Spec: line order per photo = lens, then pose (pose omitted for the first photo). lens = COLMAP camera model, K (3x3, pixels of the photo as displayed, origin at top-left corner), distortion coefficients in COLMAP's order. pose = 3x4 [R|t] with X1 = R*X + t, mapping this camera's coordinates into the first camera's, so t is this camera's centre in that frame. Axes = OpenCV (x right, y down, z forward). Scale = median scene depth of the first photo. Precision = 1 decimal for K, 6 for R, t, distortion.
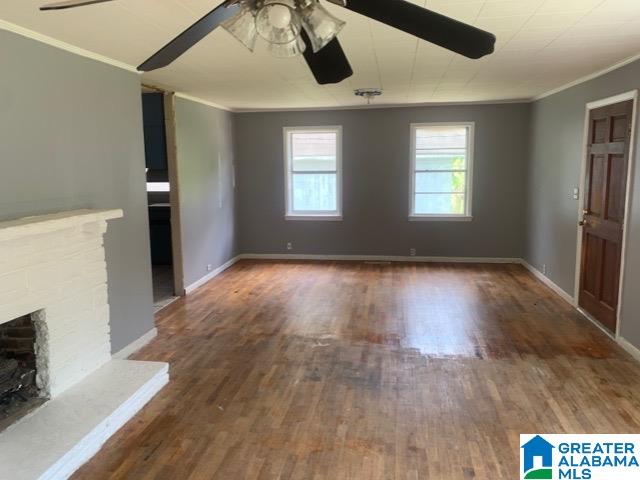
lens RADIAL K [[486.3, 0, 316.7], [0, 486.3, 233.6], [0, 0, 1]] dist [0.014245, -0.018637]
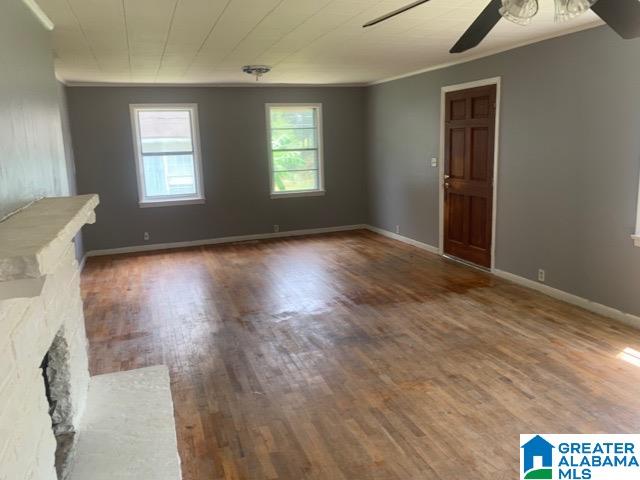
lens RADIAL K [[486.3, 0, 315.1], [0, 486.3, 233.6], [0, 0, 1]] dist [0.014245, -0.018637]
pose [[0.878985, -0.104580, 0.465241, -0.381523], [0.091808, 0.994516, 0.050100, 0.008531], [-0.467928, -0.001324, 0.883765, 0.078985]]
